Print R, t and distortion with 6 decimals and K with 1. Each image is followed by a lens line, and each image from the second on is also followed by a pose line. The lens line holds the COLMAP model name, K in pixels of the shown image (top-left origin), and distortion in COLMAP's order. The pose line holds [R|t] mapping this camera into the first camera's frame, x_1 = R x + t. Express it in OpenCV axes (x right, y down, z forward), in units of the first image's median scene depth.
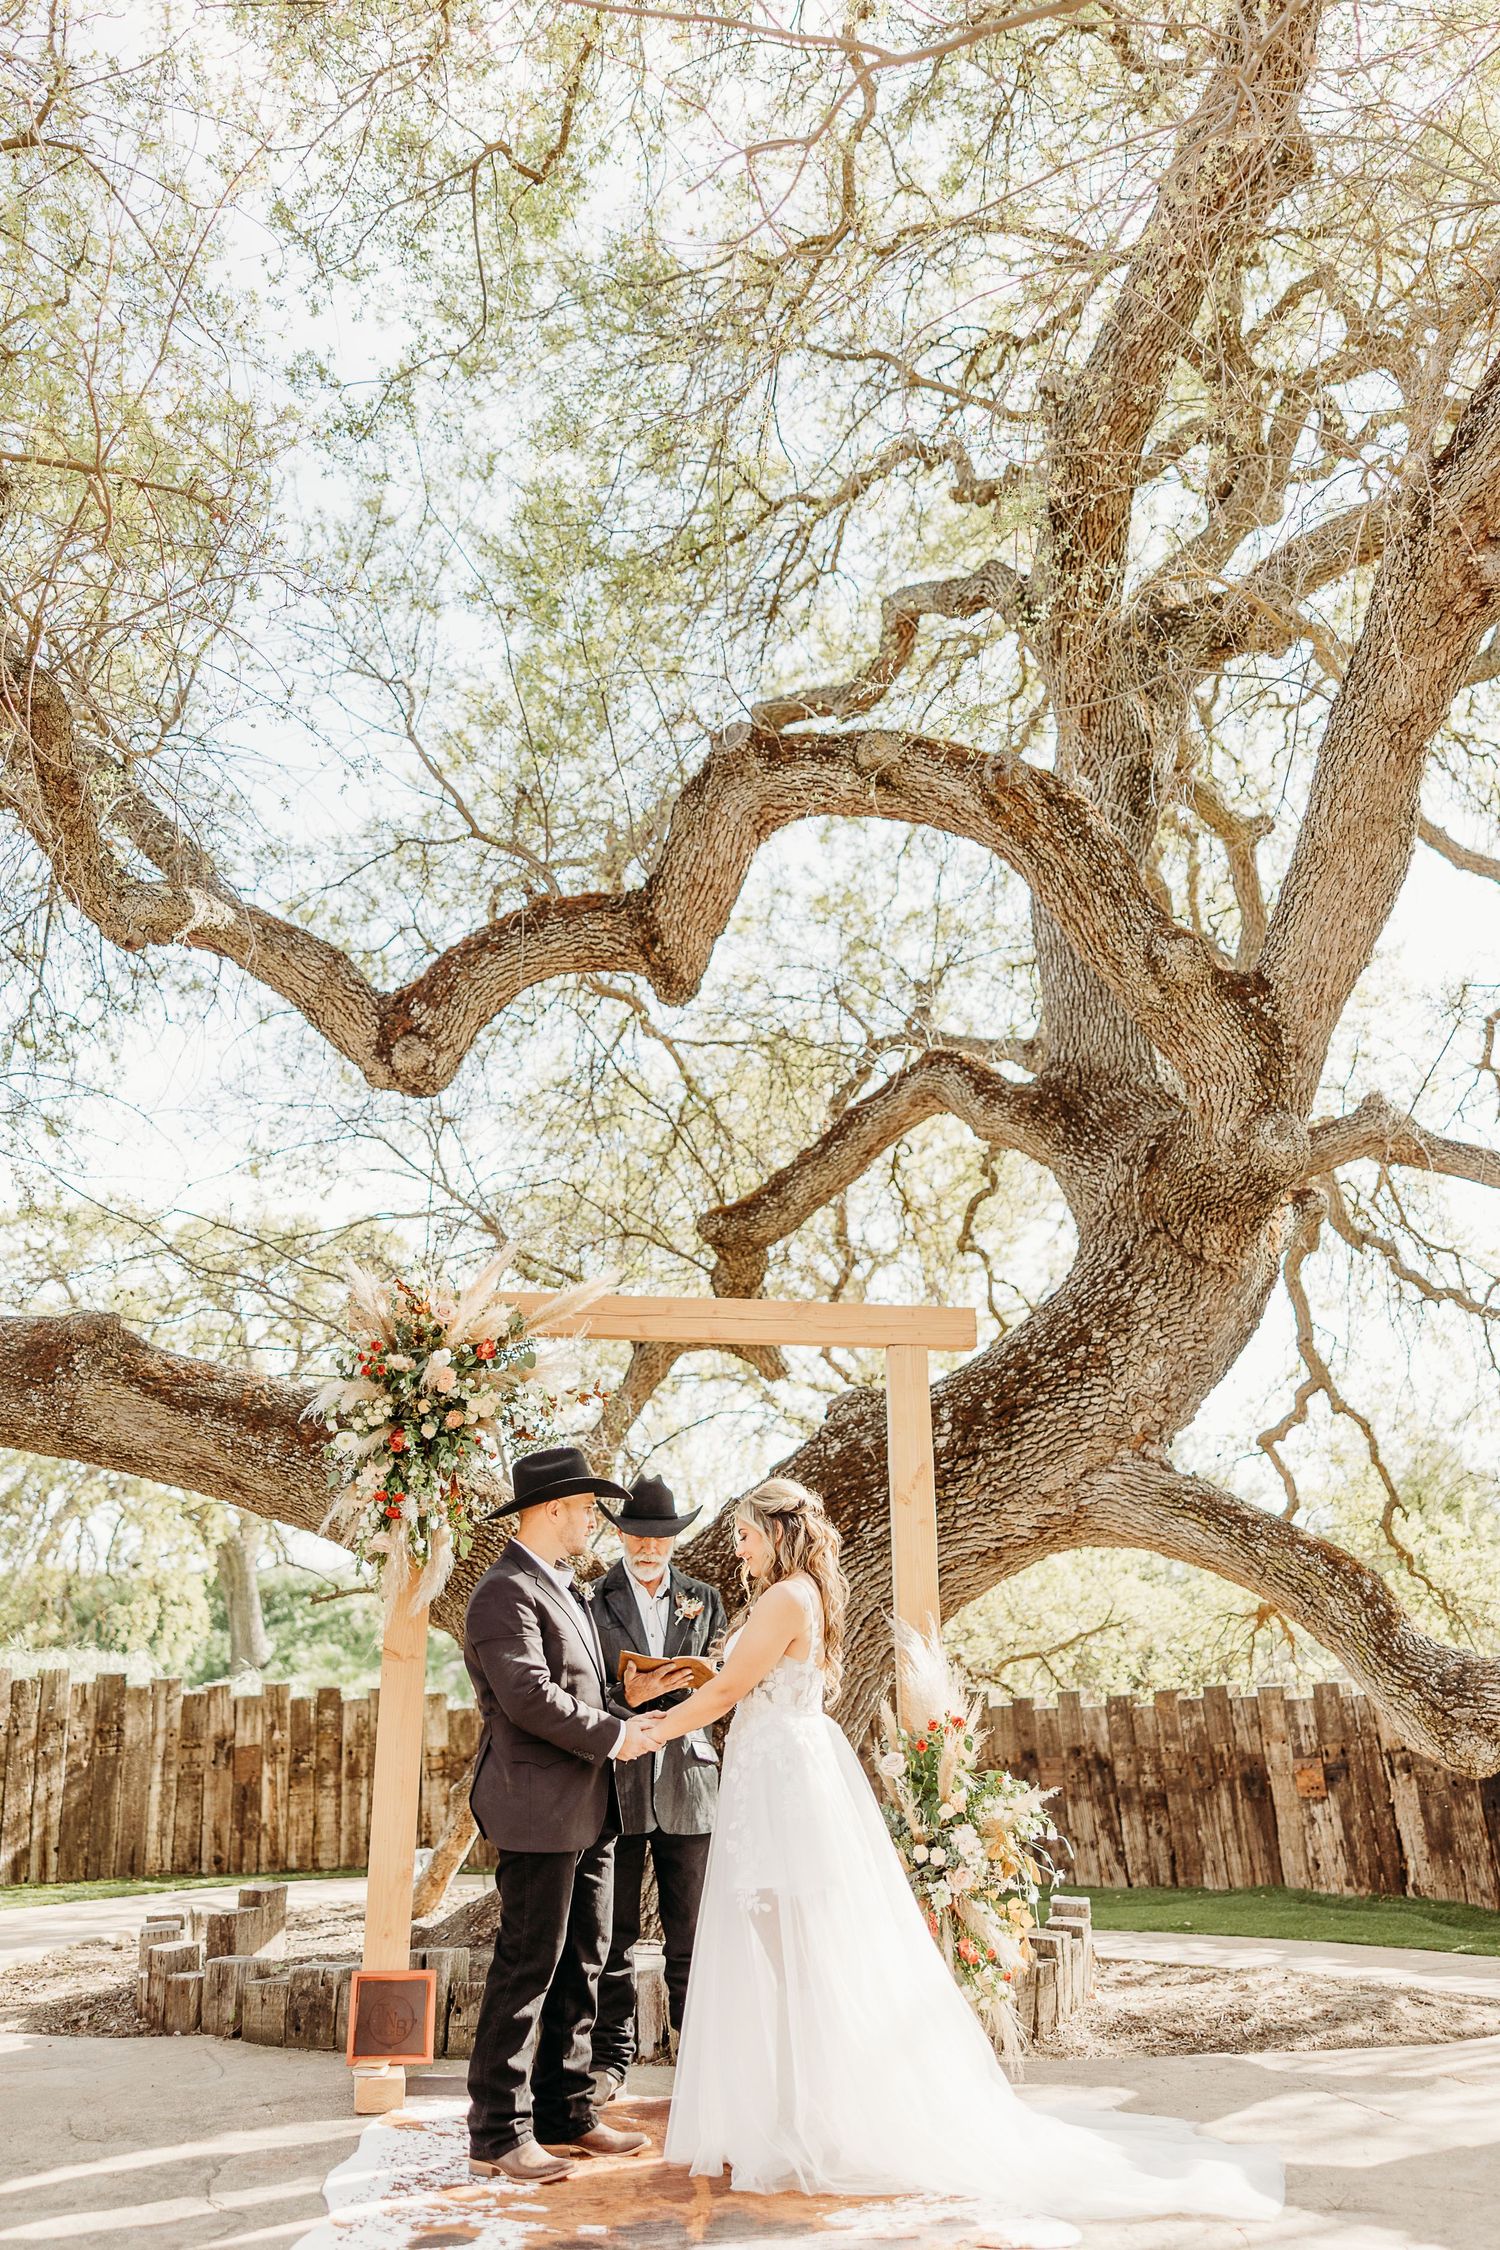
lens RADIAL K [[1815.0, 0, 746.8], [0, 1815.0, 1132.7], [0, 0, 1]] dist [0.014426, -0.006870]
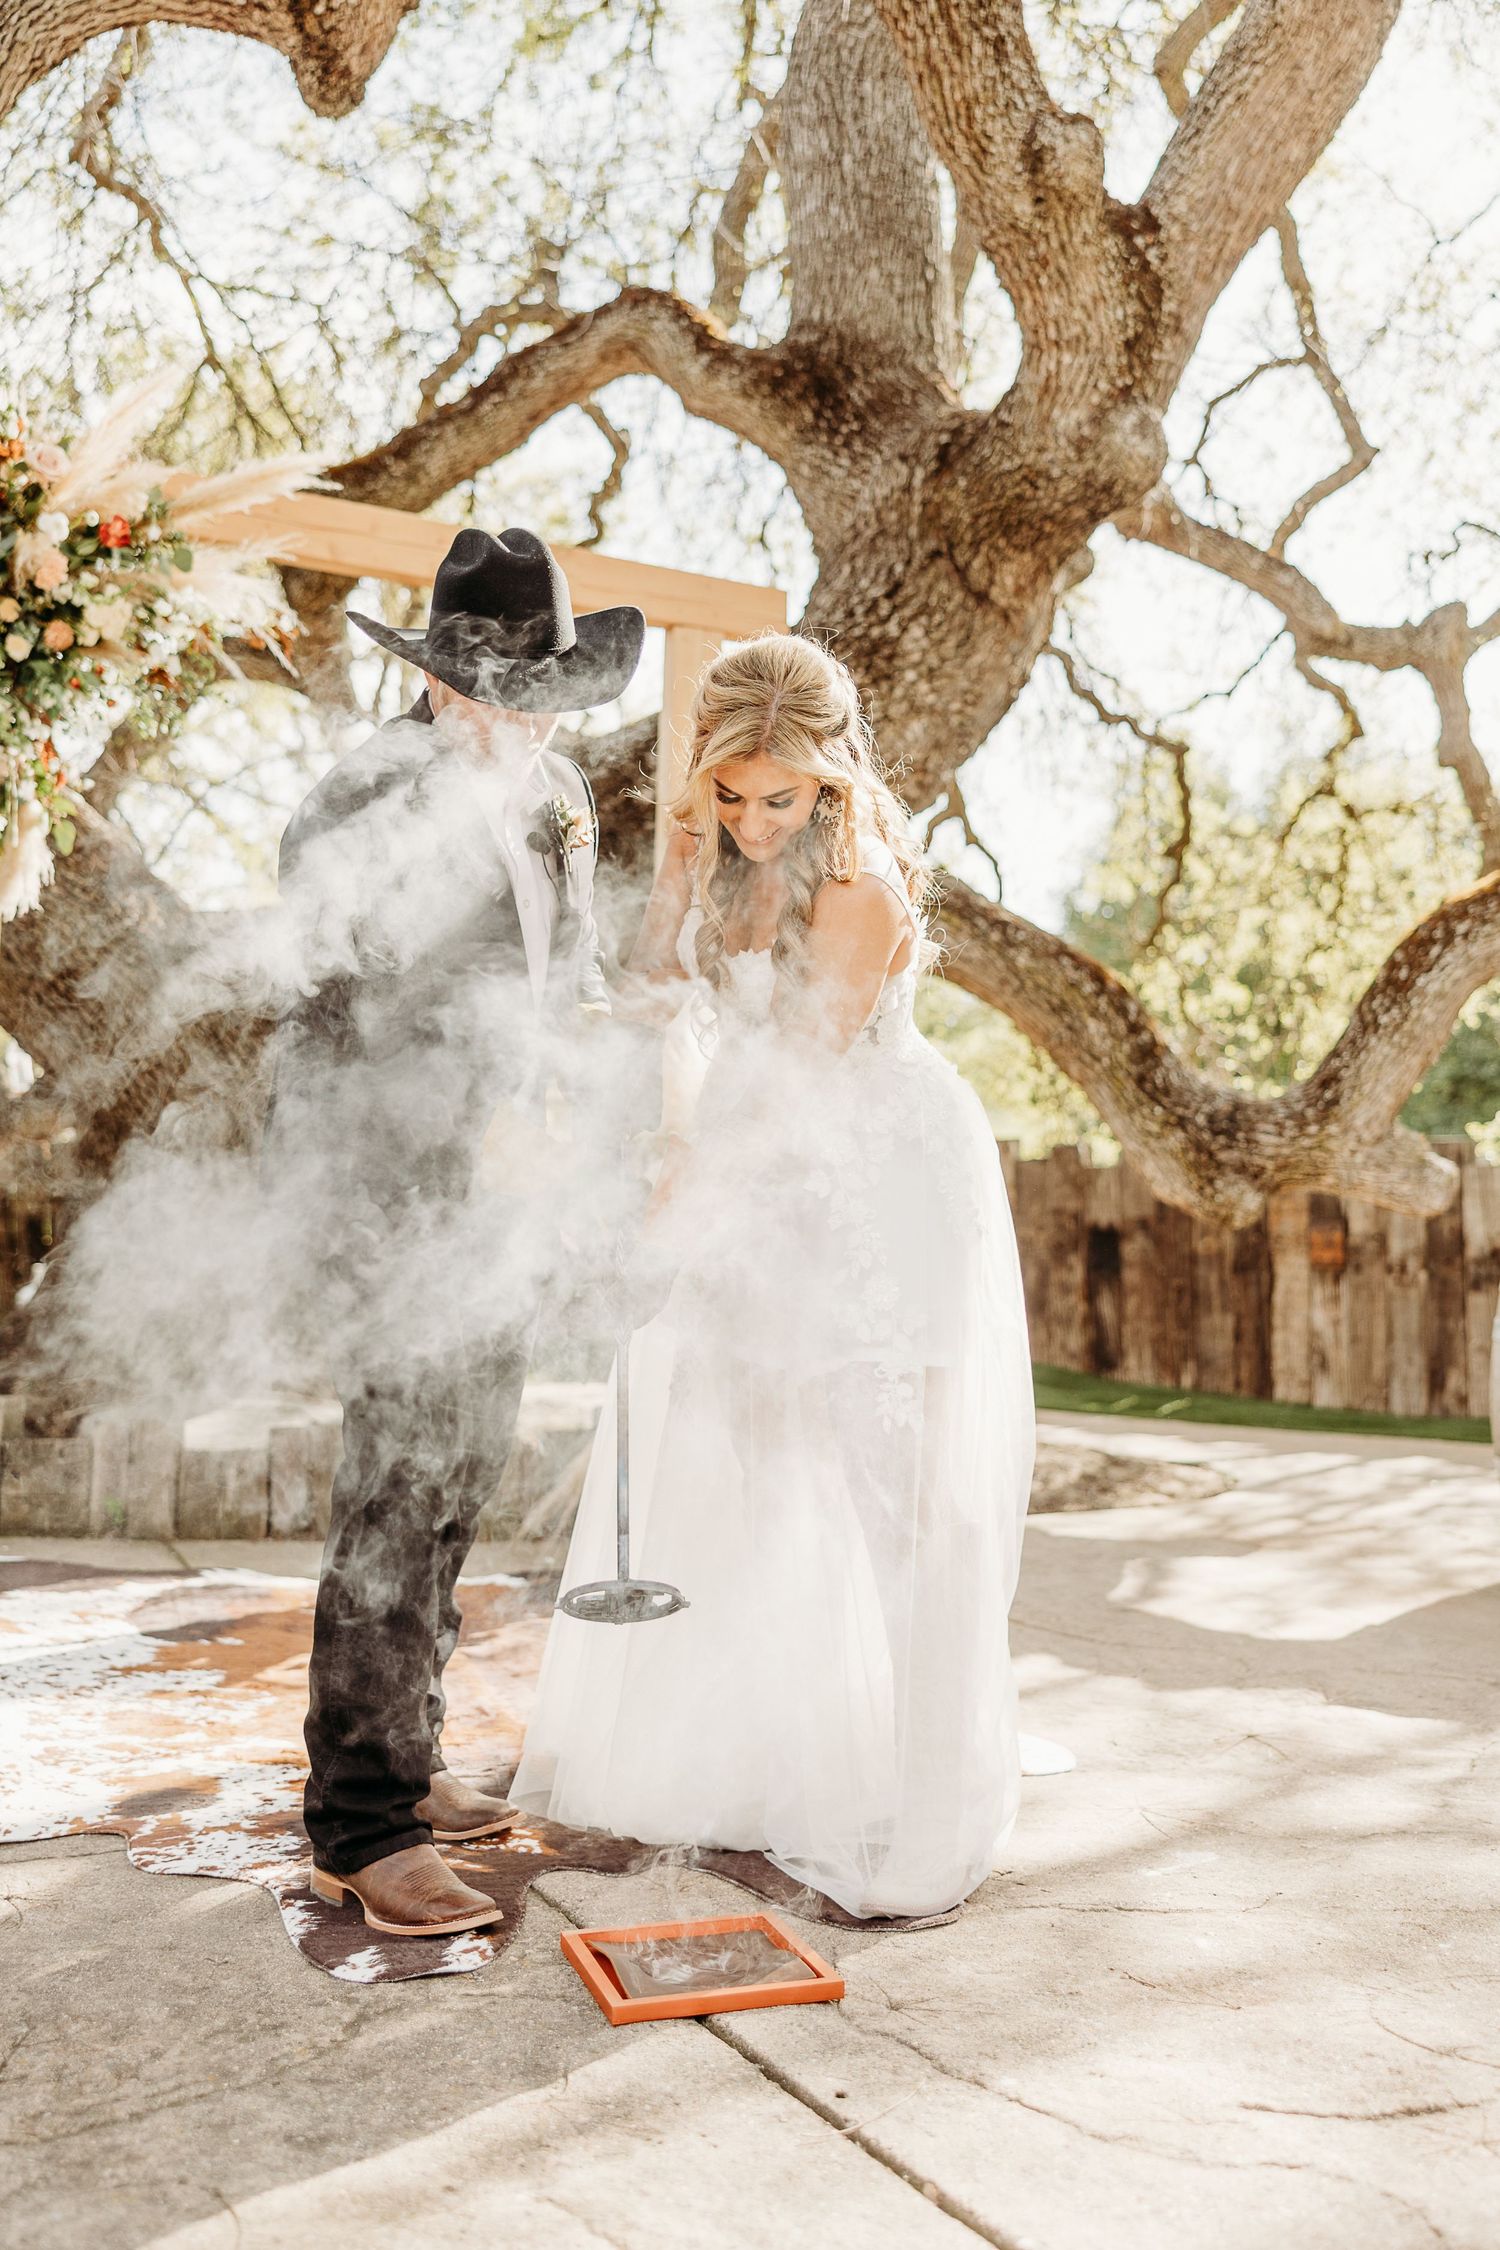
lens RADIAL K [[1991.0, 0, 732.2], [0, 1991.0, 1104.8], [0, 0, 1]] dist [0.003707, 0.002076]
pose [[0.952718, 0.053996, 0.299020, -0.103011], [-0.131529, 0.960396, 0.245642, 0.085456], [-0.273914, -0.273357, 0.922088, 0.182433]]
